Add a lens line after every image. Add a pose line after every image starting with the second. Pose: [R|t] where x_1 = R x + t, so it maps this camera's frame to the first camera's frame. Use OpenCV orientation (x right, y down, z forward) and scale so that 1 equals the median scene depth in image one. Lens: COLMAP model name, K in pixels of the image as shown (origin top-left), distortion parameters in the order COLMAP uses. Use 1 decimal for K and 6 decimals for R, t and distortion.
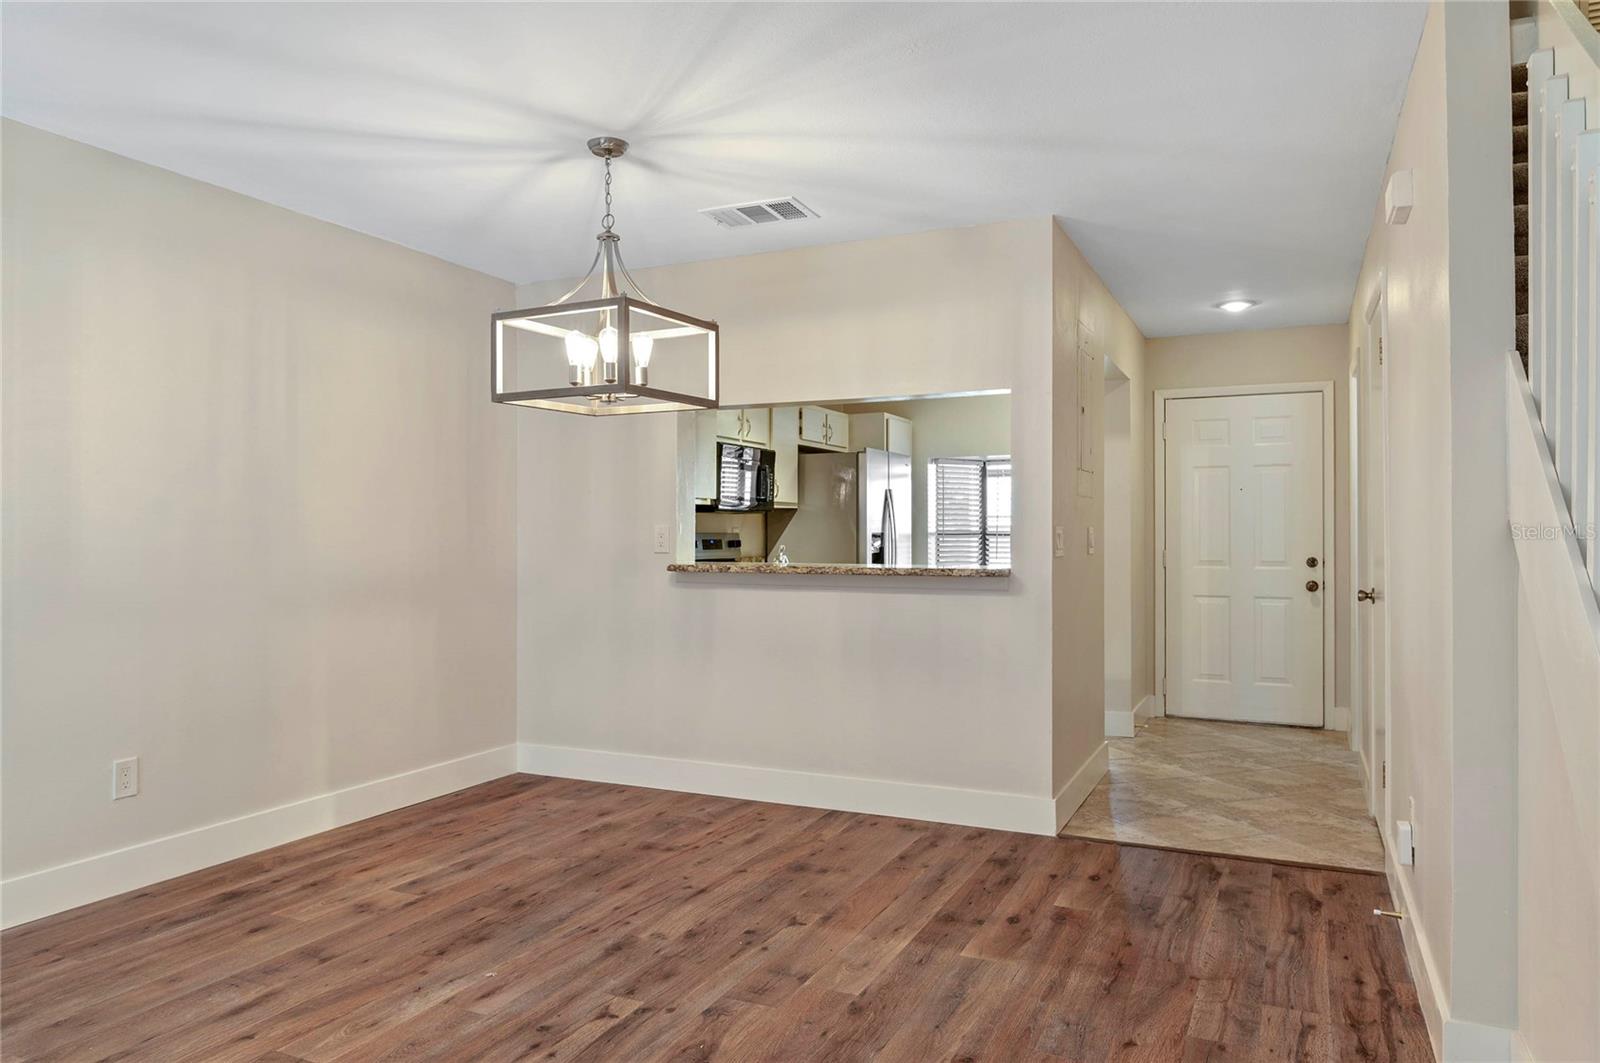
lens RADIAL K [[1058.0, 0, 800.0], [0, 1058.0, 531.5], [0, 0, 1]] dist [-0.014516, -0.005284]
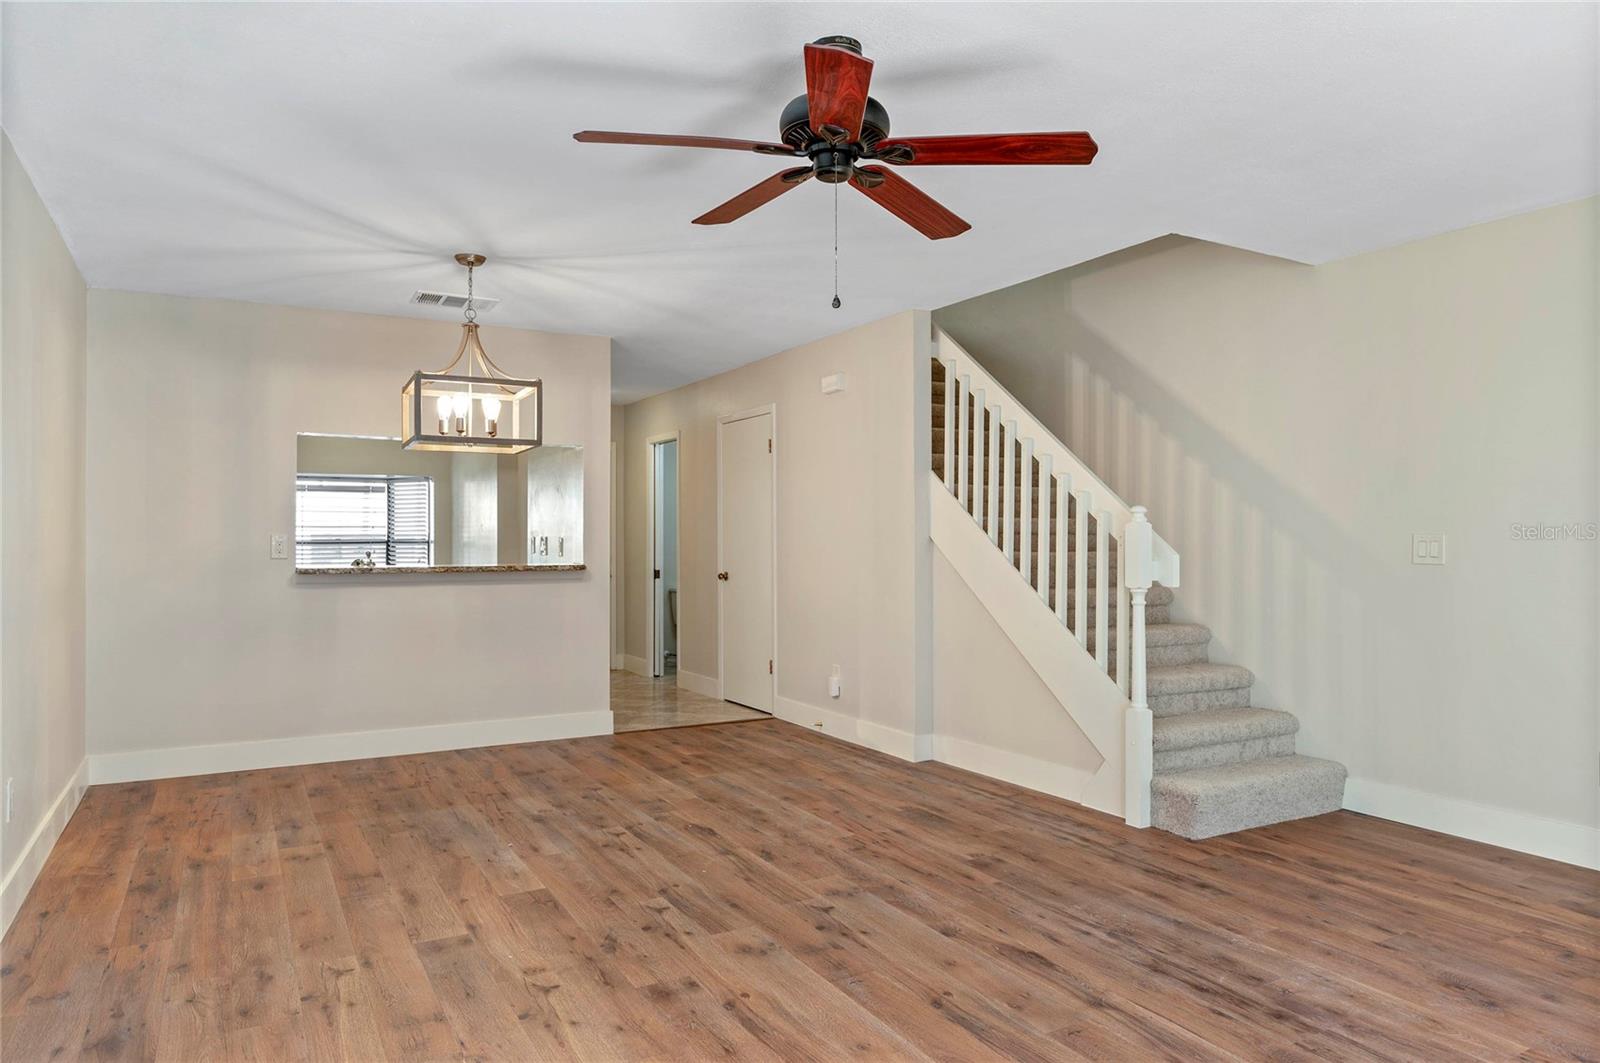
lens RADIAL K [[1001.6, 0, 800.0], [0, 1001.6, 531.5], [0, 0, 1]] dist [-0.028386, 0.001170]
pose [[0.569899, 0.009146, 0.821664, -1.030774], [-0.000835, 0.999944, -0.010552, 0.003562], [-0.821714, 0.005328, 0.569875, -0.094765]]
